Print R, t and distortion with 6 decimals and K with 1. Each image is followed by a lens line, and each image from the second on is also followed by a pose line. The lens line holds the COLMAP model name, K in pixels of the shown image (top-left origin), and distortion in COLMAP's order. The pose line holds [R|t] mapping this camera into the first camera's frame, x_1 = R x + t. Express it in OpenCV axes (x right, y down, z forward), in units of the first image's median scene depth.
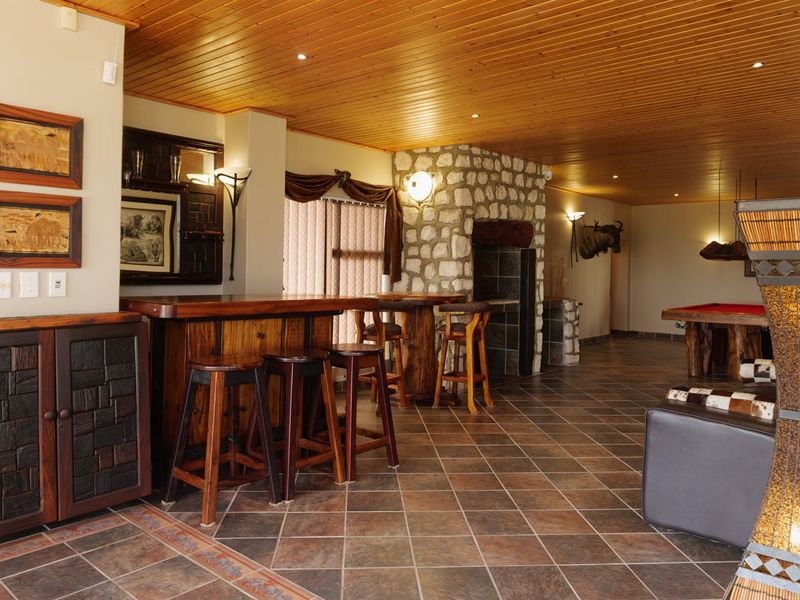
lens RADIAL K [[613.7, 0, 399.1], [0, 613.7, 272.8], [0, 0, 1]] dist [0.004679, -0.000915]
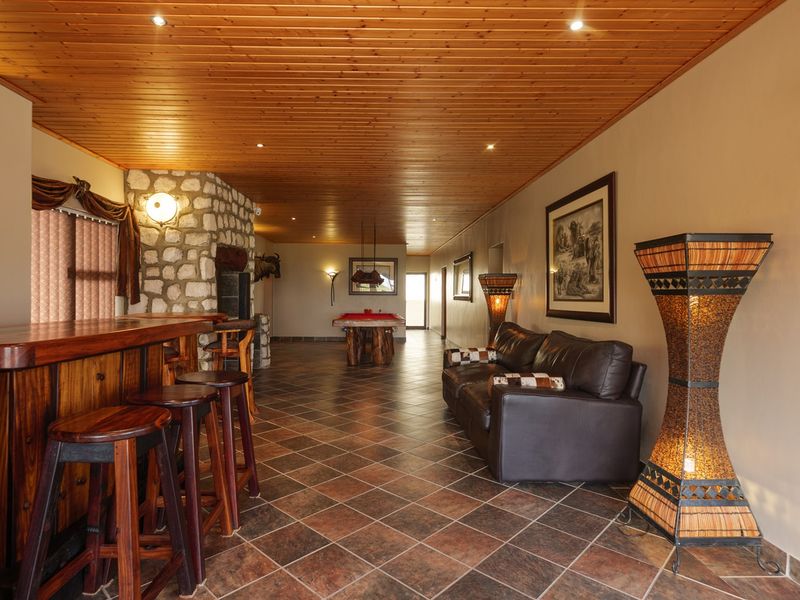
lens RADIAL K [[457.4, 0, 400.0], [0, 457.4, 300.0], [0, 0, 1]] dist [-0.000005, -0.001143]
pose [[0.757522, -0.020573, 0.652485, -0.163966], [0.012114, 0.999774, 0.017459, 0.001869], [-0.652697, -0.005321, 0.757601, 0.179355]]
